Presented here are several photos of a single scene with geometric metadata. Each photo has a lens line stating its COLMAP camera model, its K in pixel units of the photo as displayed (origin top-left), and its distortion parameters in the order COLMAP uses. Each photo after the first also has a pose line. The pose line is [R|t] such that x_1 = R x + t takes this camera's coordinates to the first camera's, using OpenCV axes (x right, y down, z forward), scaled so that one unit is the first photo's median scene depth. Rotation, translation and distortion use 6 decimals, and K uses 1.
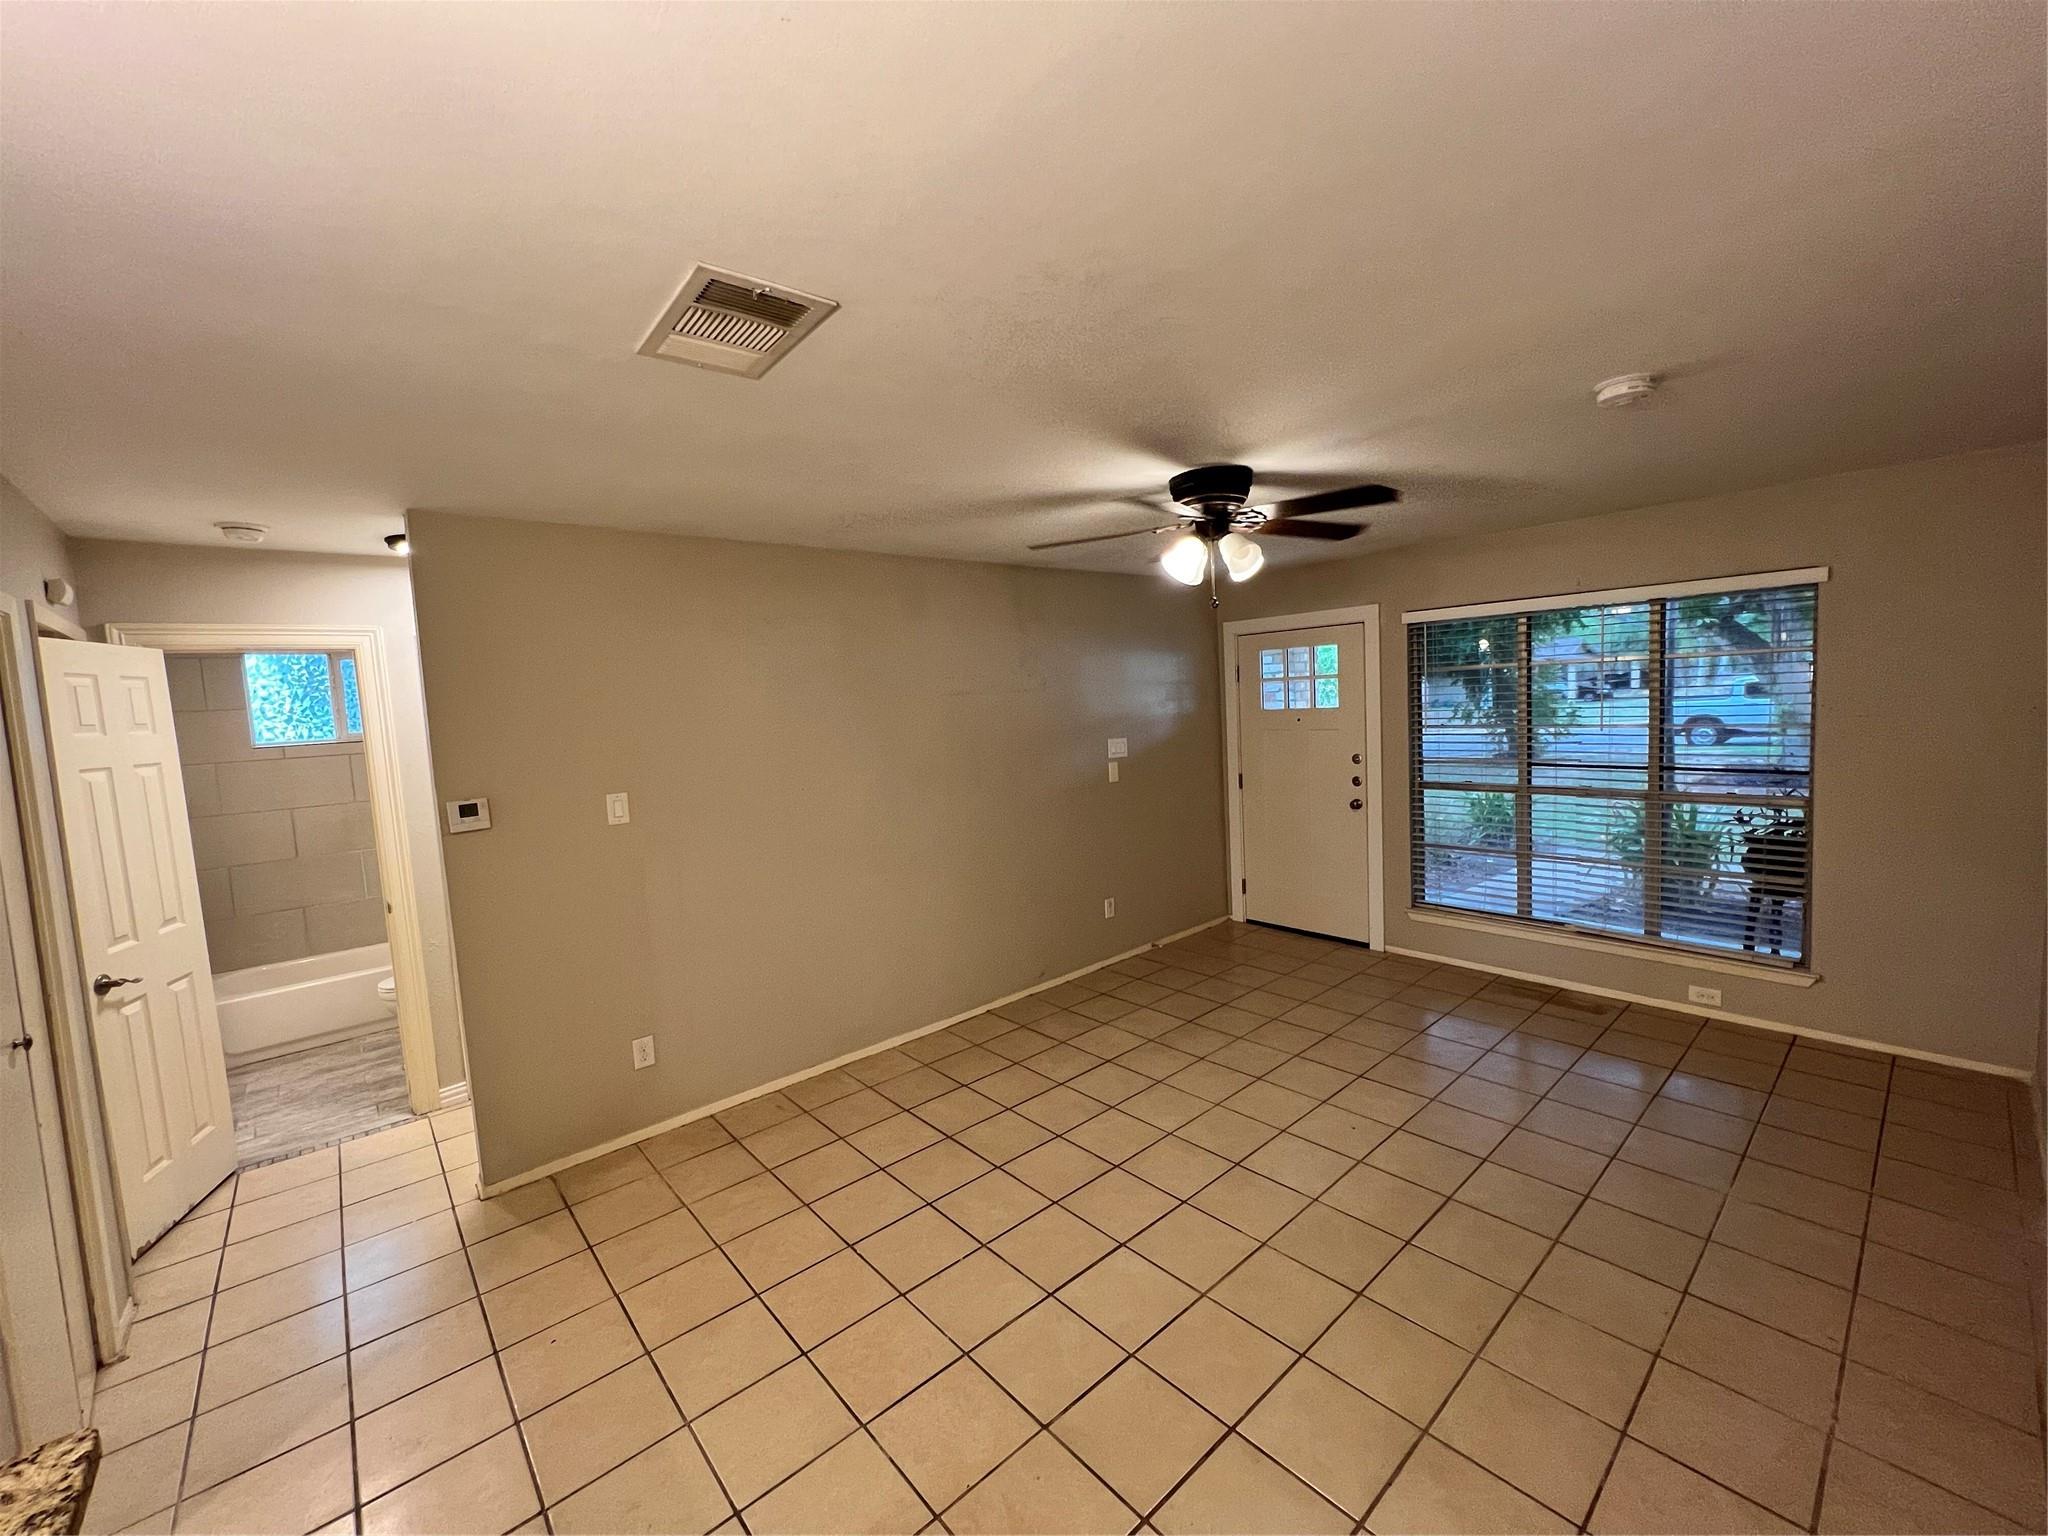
lens RADIAL K [[820.3, 0, 1024.9], [0, 820.3, 766.5], [0, 0, 1]] dist [-0.000754, -0.000497]
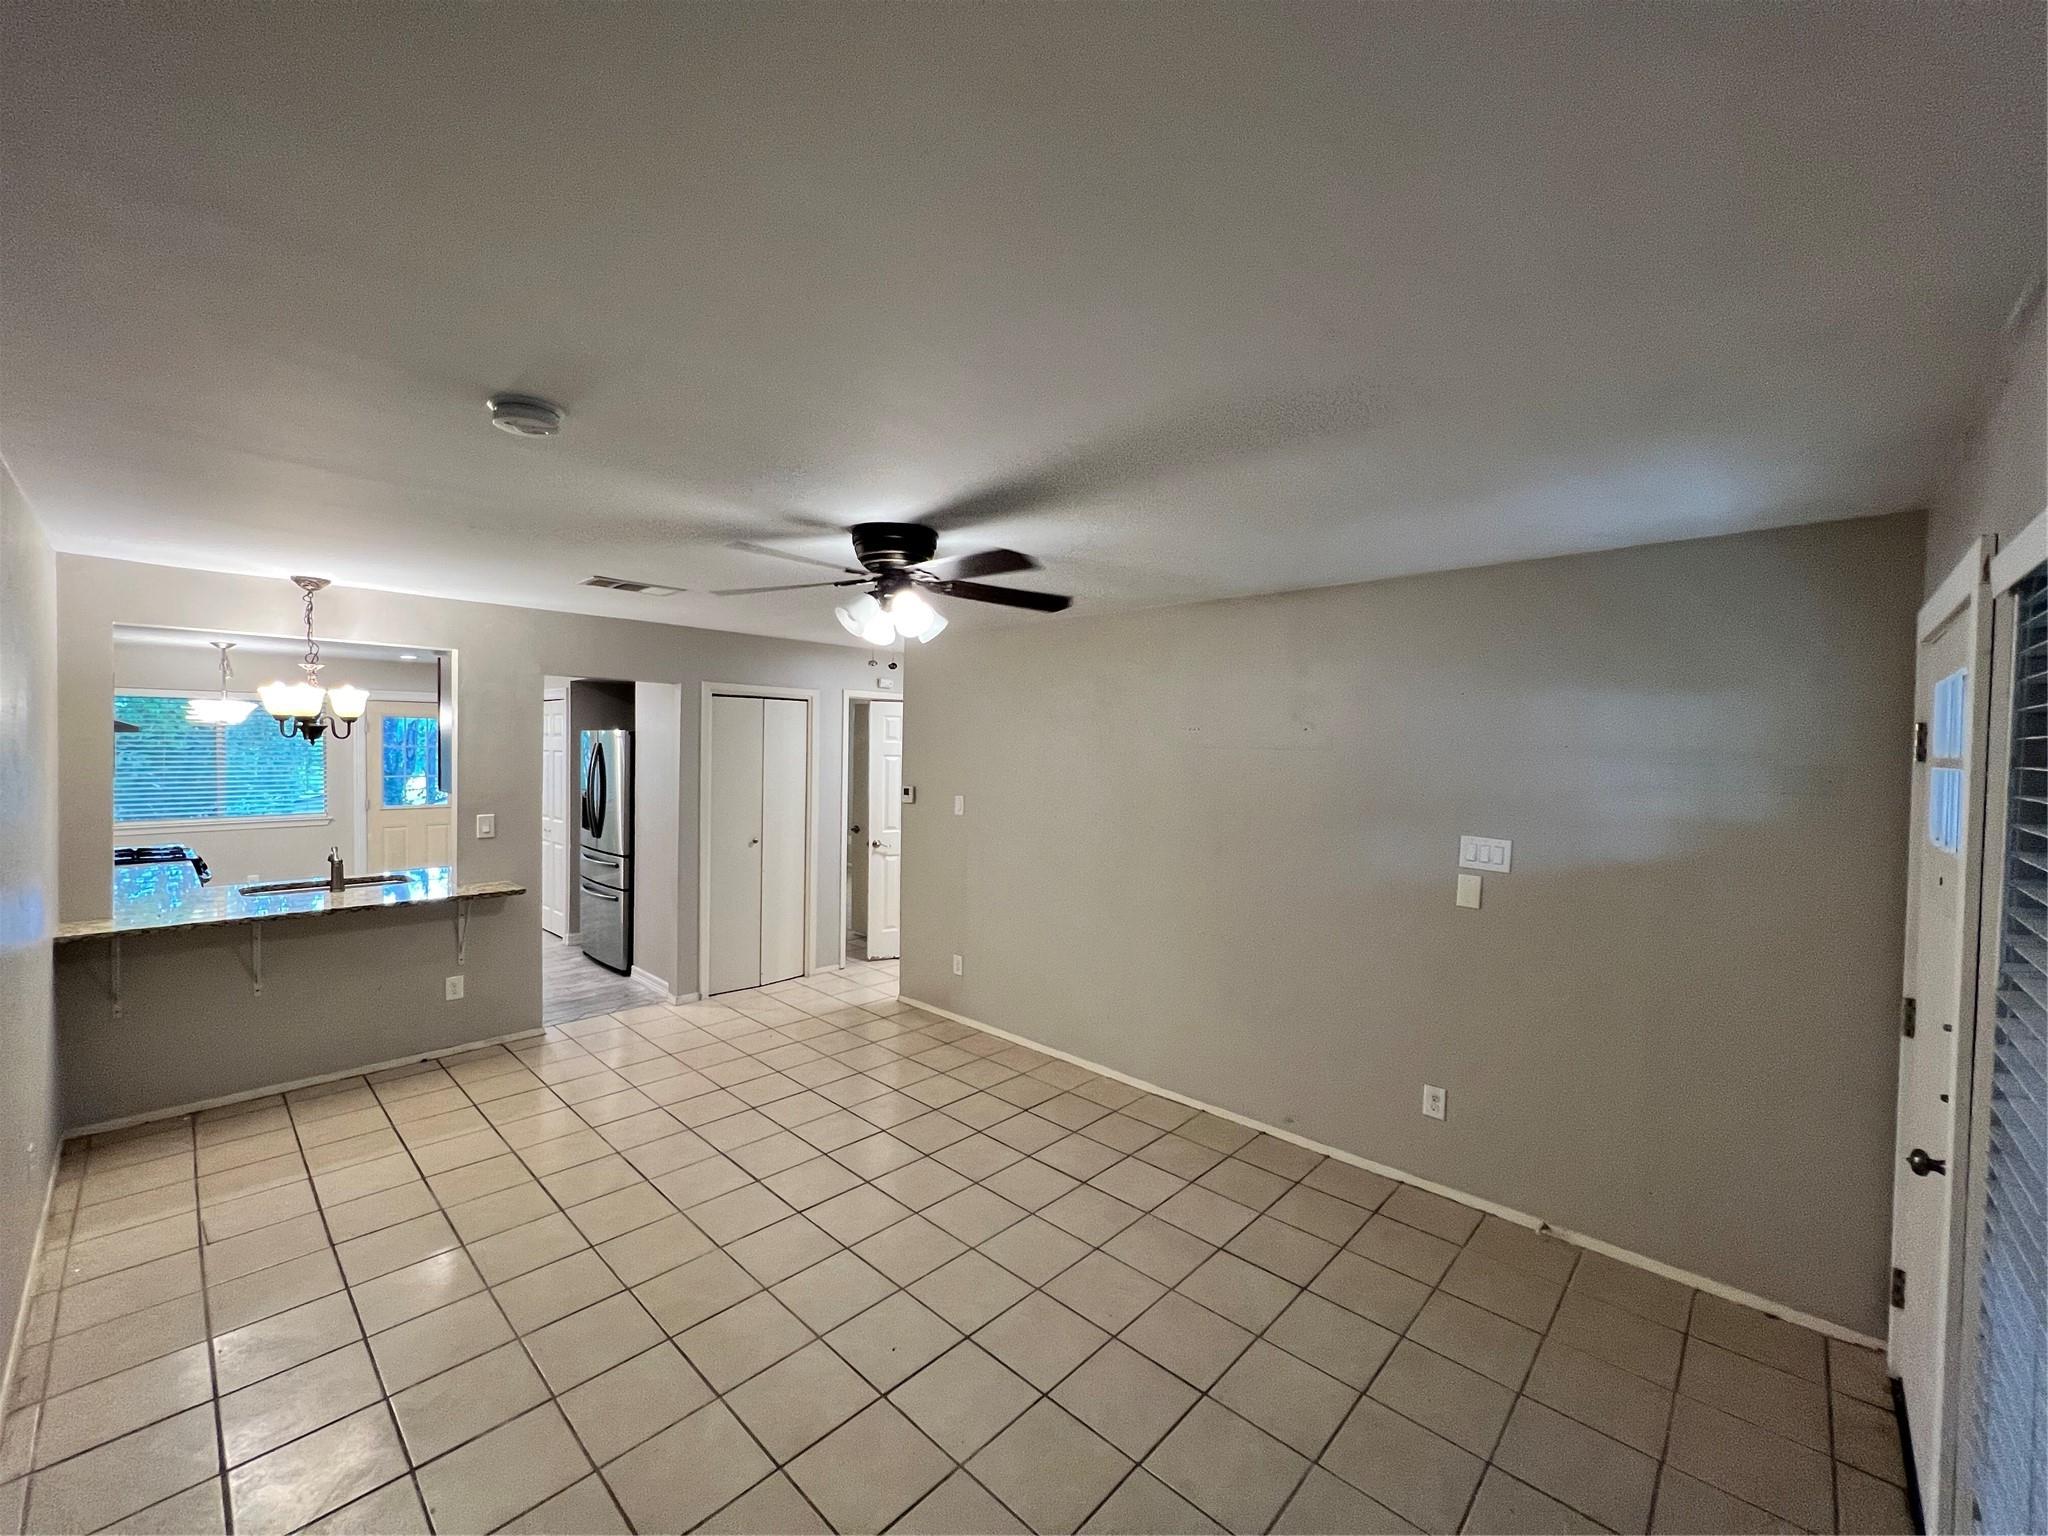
lens RADIAL K [[820.3, 0, 1024.9], [0, 820.3, 766.5], [0, 0, 1]] dist [-0.000754, -0.000497]
pose [[0.096817, 0.082047, -0.991915, 0.924140], [-0.107011, 0.991678, 0.071582, -0.128378], [0.989533, 0.099216, 0.104791, 0.820121]]
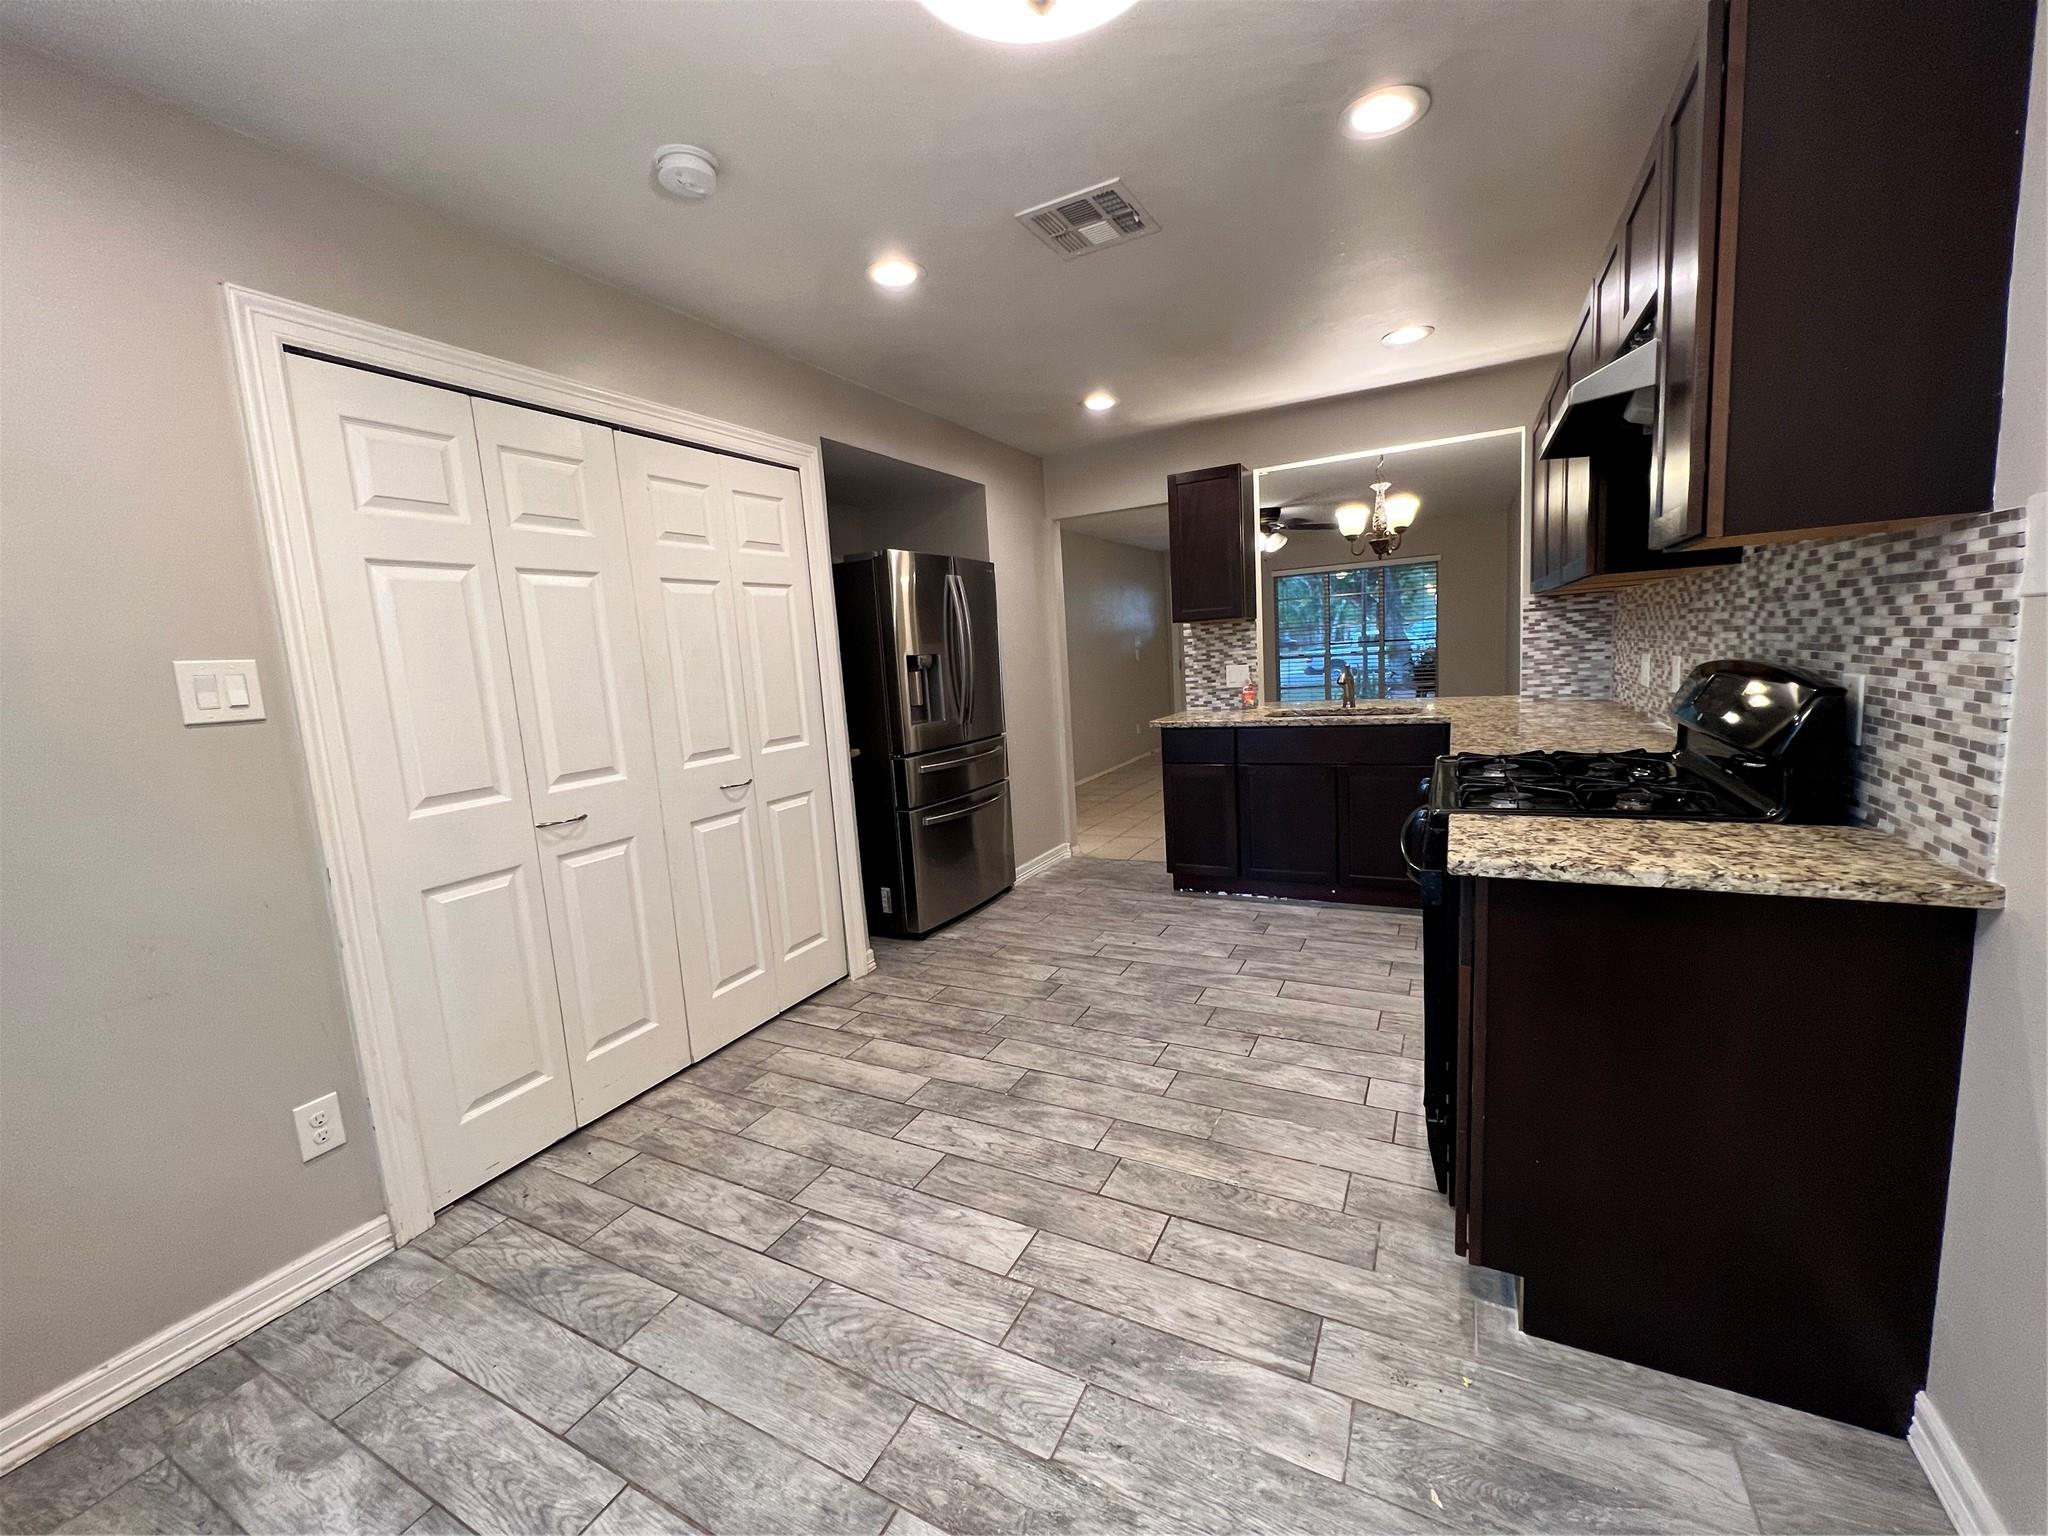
lens RADIAL K [[820.3, 0, 1024.9], [0, 820.3, 766.5], [0, 0, 1]] dist [-0.000754, -0.000497]
pose [[0.933672, -0.057095, 0.353550, -1.075969], [0.046859, 0.998199, 0.037452, 0.239784], [-0.355052, -0.018401, 0.934666, -0.866581]]
